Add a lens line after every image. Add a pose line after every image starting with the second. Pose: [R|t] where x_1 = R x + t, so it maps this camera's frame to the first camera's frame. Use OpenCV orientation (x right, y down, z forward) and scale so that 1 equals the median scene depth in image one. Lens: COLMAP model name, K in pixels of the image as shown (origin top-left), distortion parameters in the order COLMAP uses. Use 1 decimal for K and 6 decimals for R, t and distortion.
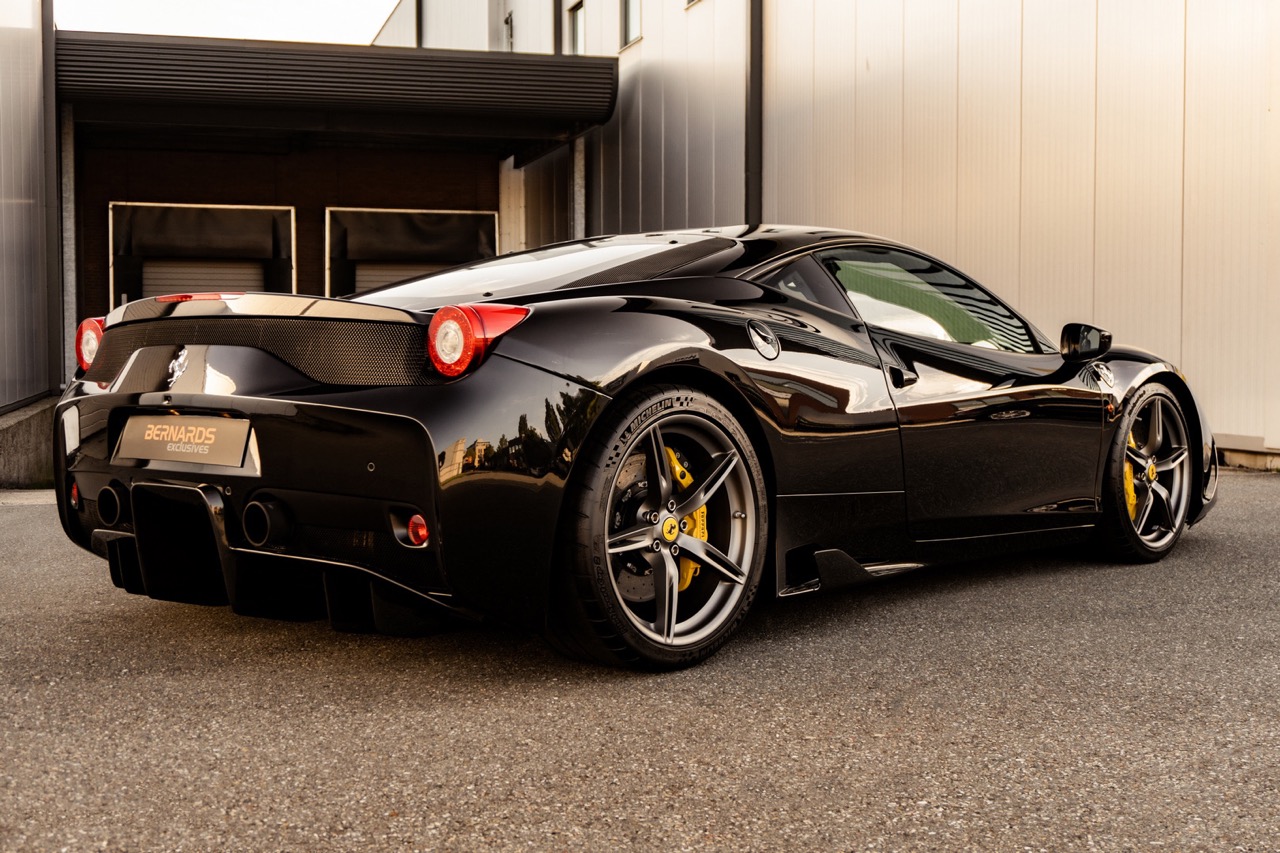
lens RADIAL K [[1597.2, 0, 641.1], [0, 1597.2, 414.0], [0, 0, 1]] dist [0.016025, 0.000000]
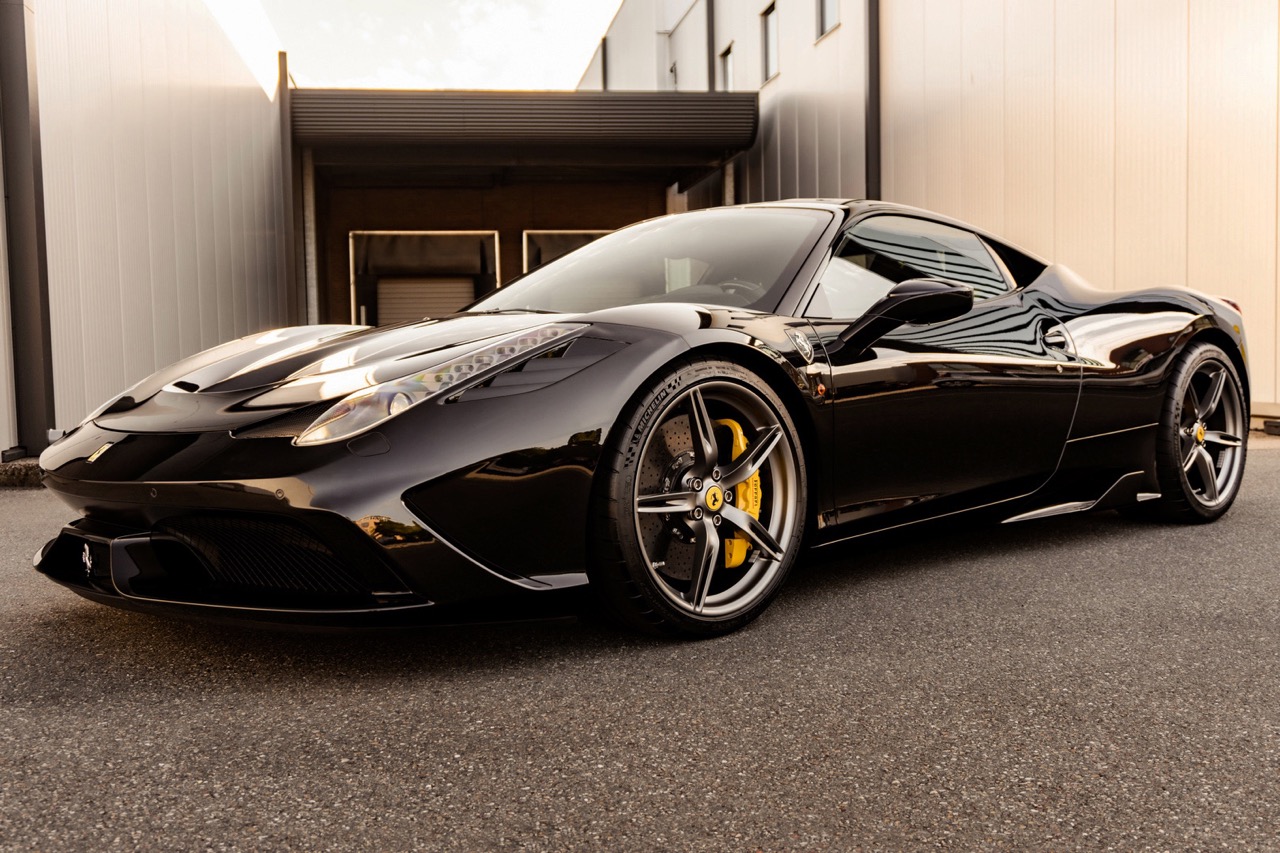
lens RADIAL K [[1306.7, 0, 643.8], [0, 1306.7, 438.4], [0, 0, 1]] dist [0.003541, 0.000000]
pose [[0.993128, -0.013172, -0.116287, 0.063798], [0.016646, 0.999442, 0.028958, 0.008067], [0.115841, -0.030695, 0.992793, 0.230977]]
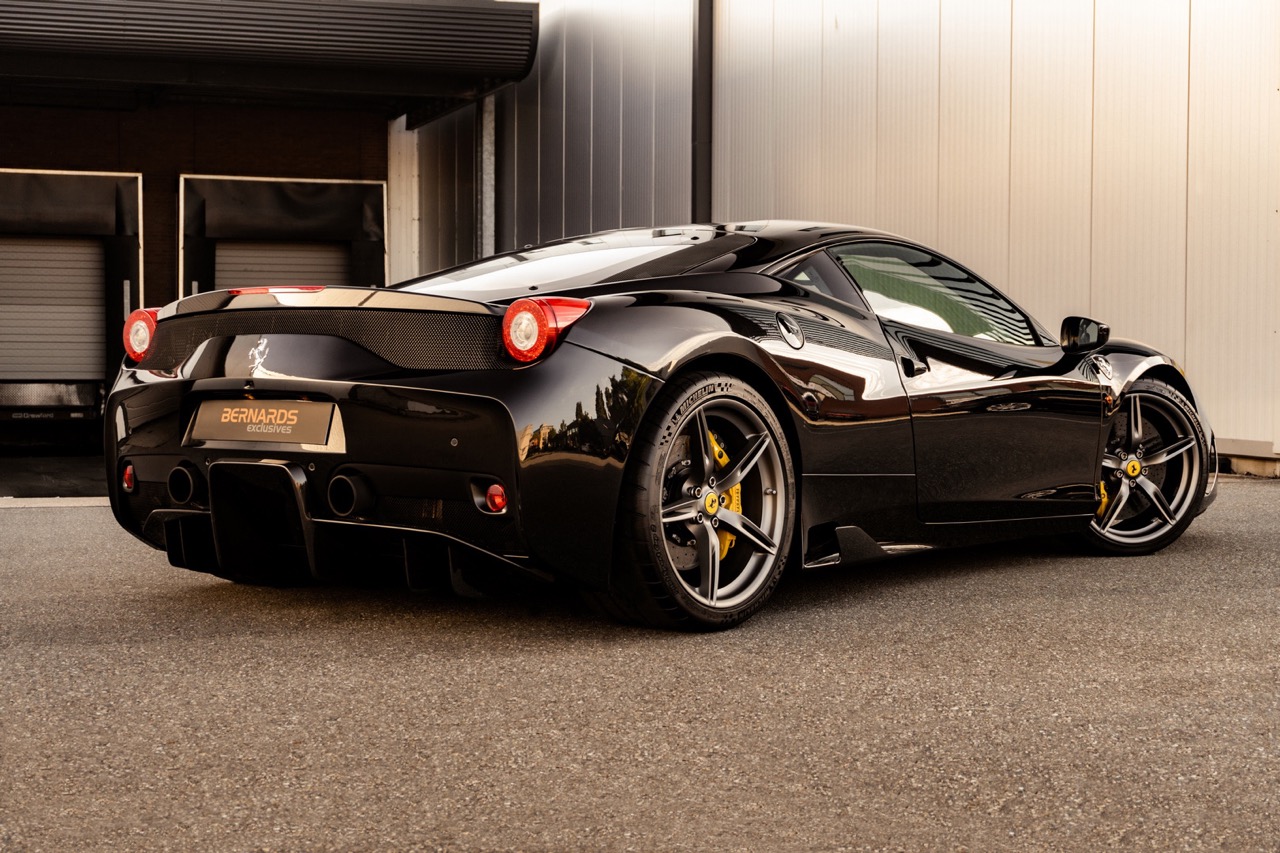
lens RADIAL K [[1953.8, 0, 629.0], [0, 1953.8, 432.0], [0, 0, 1]] dist [0.024089, 0.000000]
pose [[0.998979, 0.001365, 0.045155, -0.089488], [-0.001495, 0.999995, 0.002862, 0.017499], [-0.045151, -0.002927, 0.998976, -0.306492]]
